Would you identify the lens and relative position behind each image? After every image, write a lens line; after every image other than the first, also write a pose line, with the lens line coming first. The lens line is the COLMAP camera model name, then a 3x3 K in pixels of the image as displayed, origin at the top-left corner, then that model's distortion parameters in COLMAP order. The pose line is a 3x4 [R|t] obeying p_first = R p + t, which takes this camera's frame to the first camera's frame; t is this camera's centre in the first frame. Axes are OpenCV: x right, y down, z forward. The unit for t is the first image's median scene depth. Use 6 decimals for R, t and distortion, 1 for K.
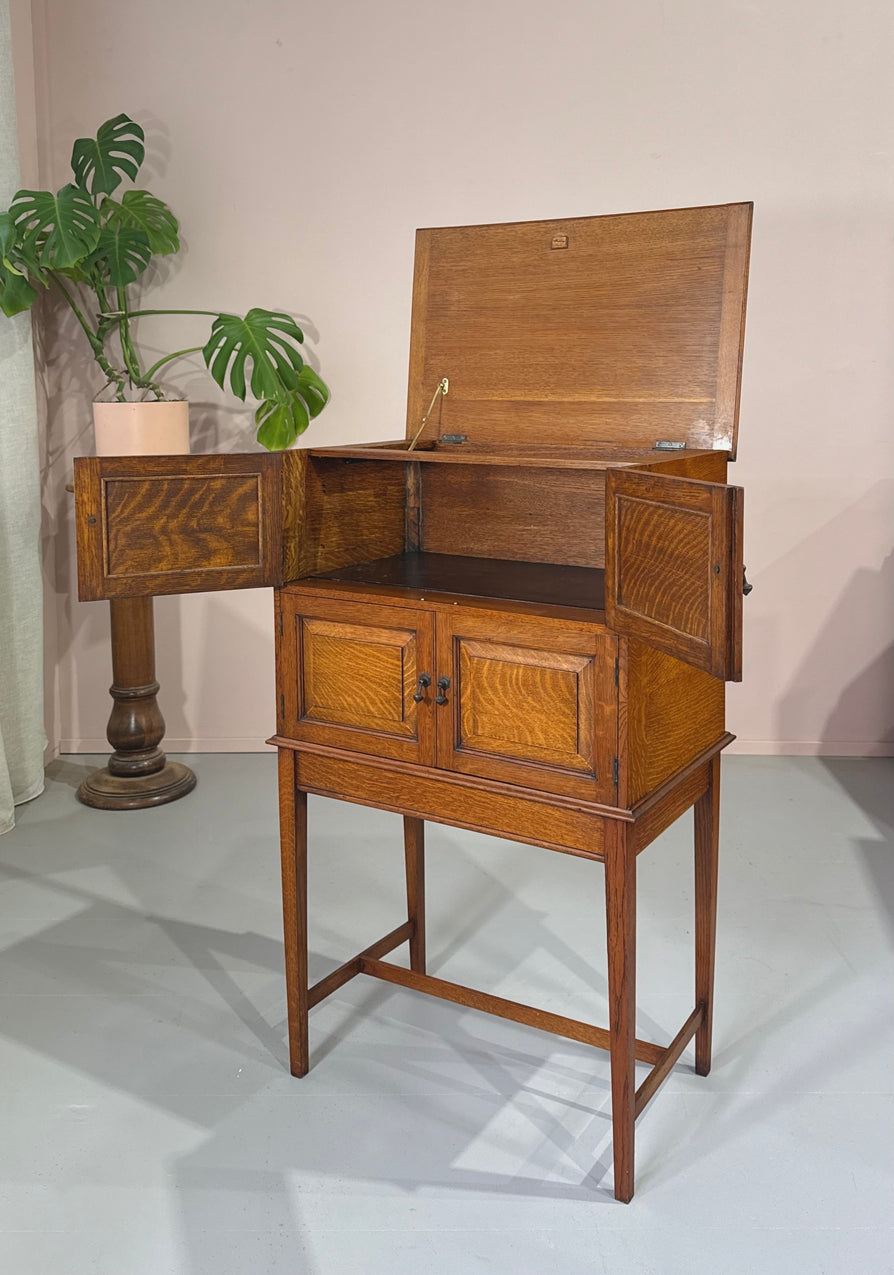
lens RADIAL K [[1208.8, 0, 490.4], [0, 1208.8, 491.9], [0, 0, 1]] dist [0.112122, -0.123644]
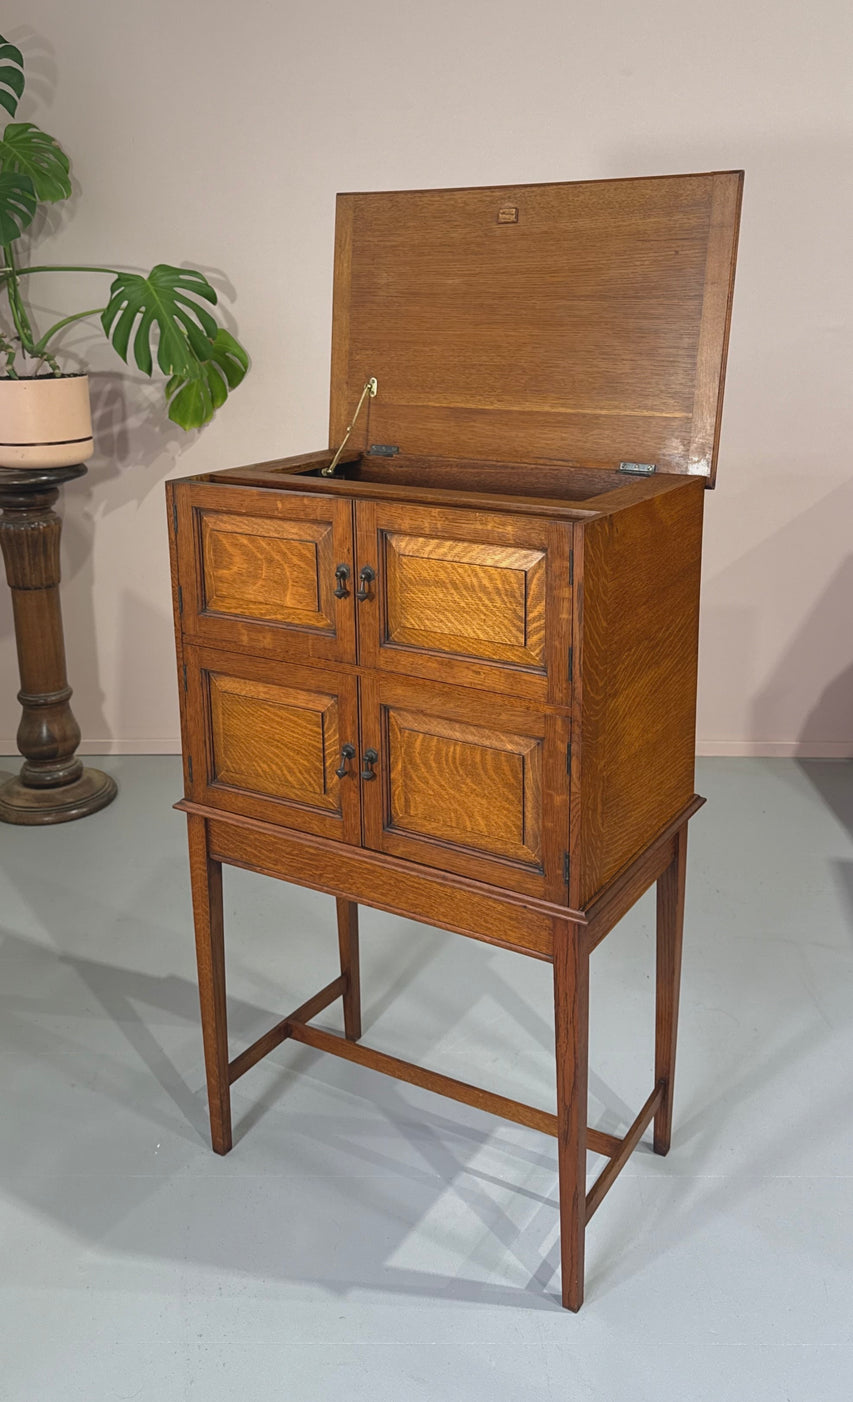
lens RADIAL K [[1282.2, 0, 420.5], [0, 1282.2, 585.4], [0, 0, 1]] dist [0.138041, -0.201988]
pose [[0.999791, -0.004044, -0.020030, 0.014626], [0.006724, 0.990738, 0.135622, -0.077876], [0.019296, -0.135728, 0.990558, 0.092224]]
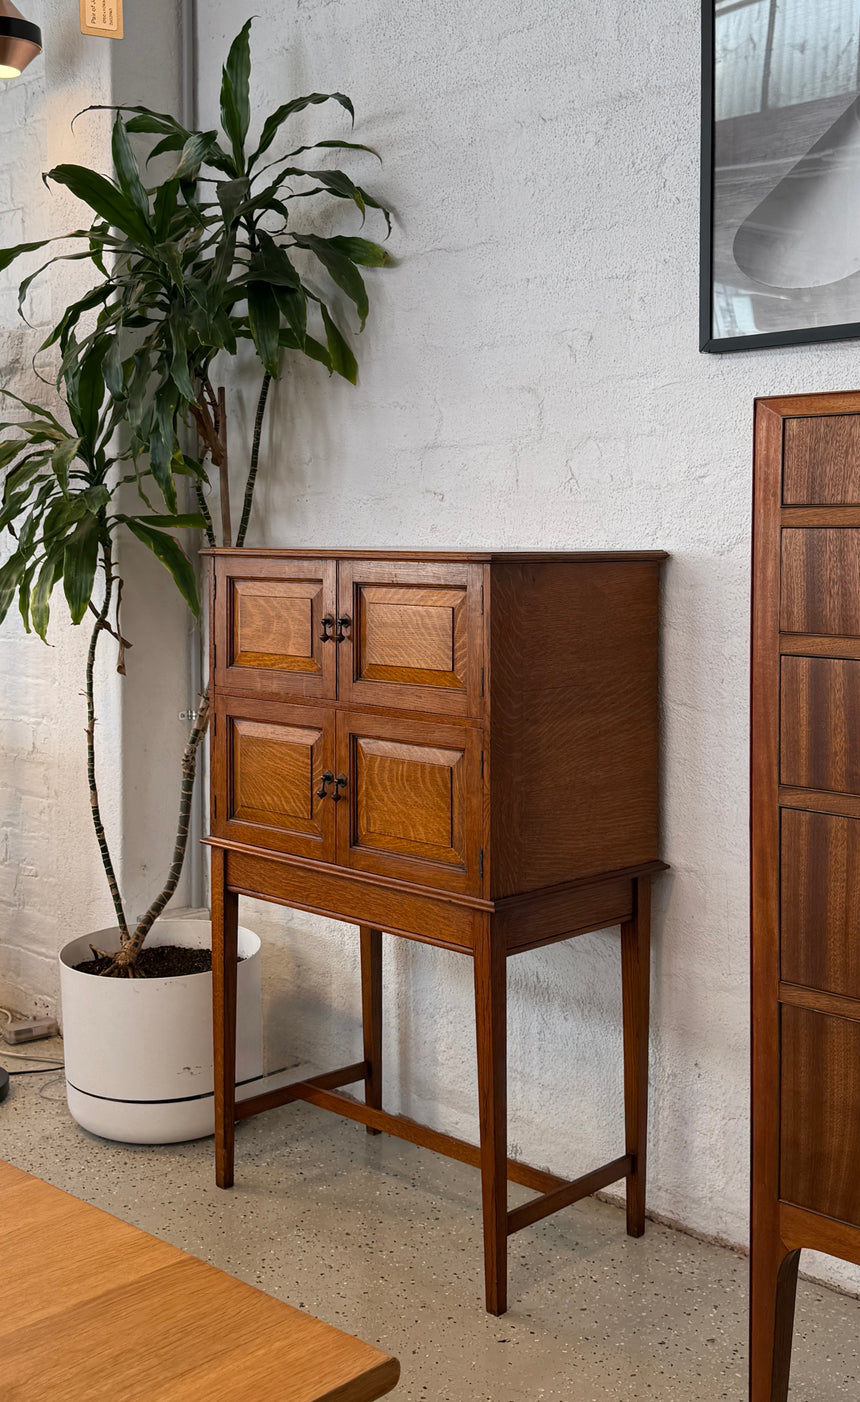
lens RADIAL K [[1622.2, 0, 363.7], [0, 1622.2, 607.0], [0, 0, 1]] dist [0.159250, 0.000000]
pose [[0.965087, 0.020953, -0.261090, 0.293128], [-0.036113, 0.997920, -0.053402, 0.074818], [0.259428, 0.060966, 0.963836, -0.286734]]
